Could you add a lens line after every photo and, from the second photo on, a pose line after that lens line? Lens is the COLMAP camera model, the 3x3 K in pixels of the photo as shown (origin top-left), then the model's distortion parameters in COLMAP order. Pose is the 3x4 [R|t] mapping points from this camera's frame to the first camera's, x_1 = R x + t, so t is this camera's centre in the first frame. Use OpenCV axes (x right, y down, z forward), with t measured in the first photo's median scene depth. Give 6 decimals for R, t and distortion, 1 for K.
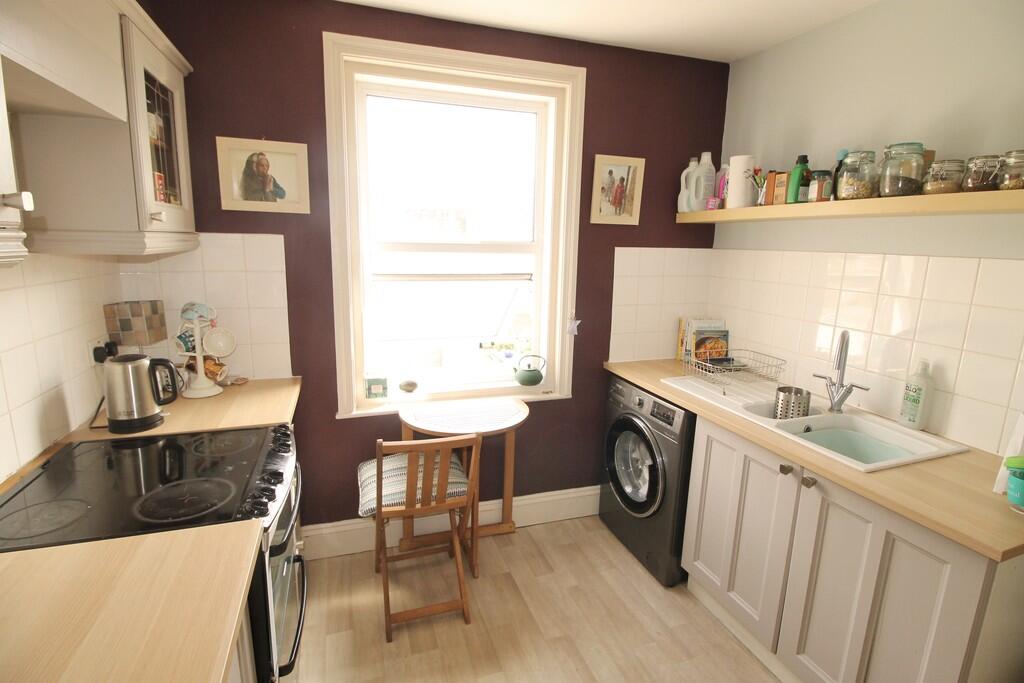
lens RADIAL K [[477.1, 0, 514.4], [0, 477.1, 327.2], [0, 0, 1]] dist [0.002588, -0.015095]
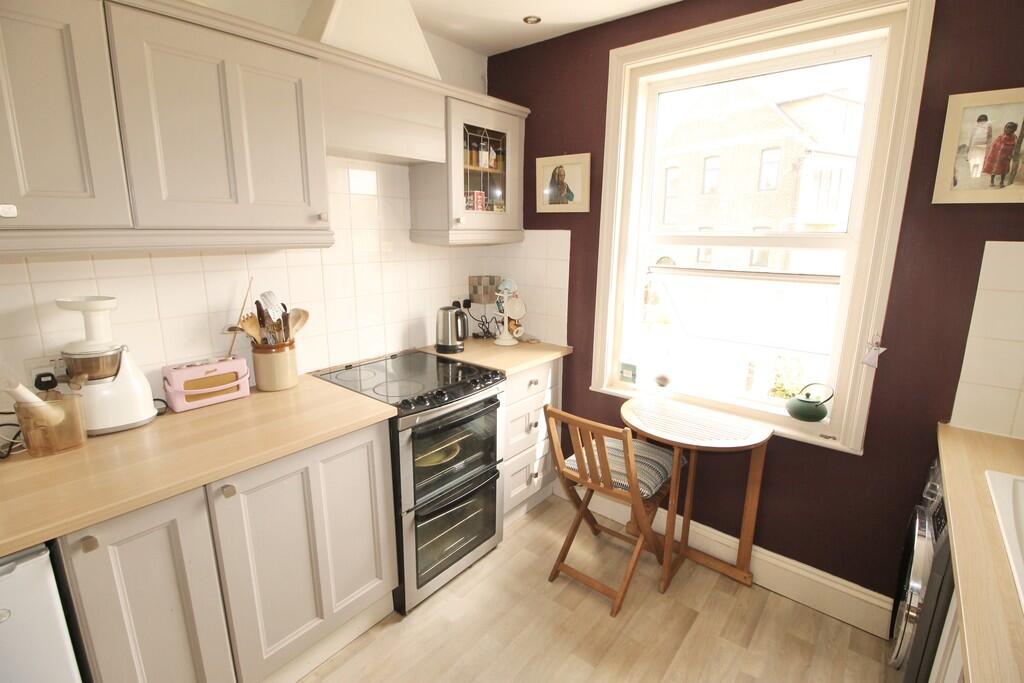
lens RADIAL K [[477.1, 0, 514.4], [0, 477.1, 327.2], [0, 0, 1]] dist [0.002588, -0.015095]
pose [[0.527899, 0.150233, -0.835914, 0.510126], [-0.141727, 0.986013, 0.087705, -0.034153], [0.837398, 0.072172, 0.541807, 0.228222]]
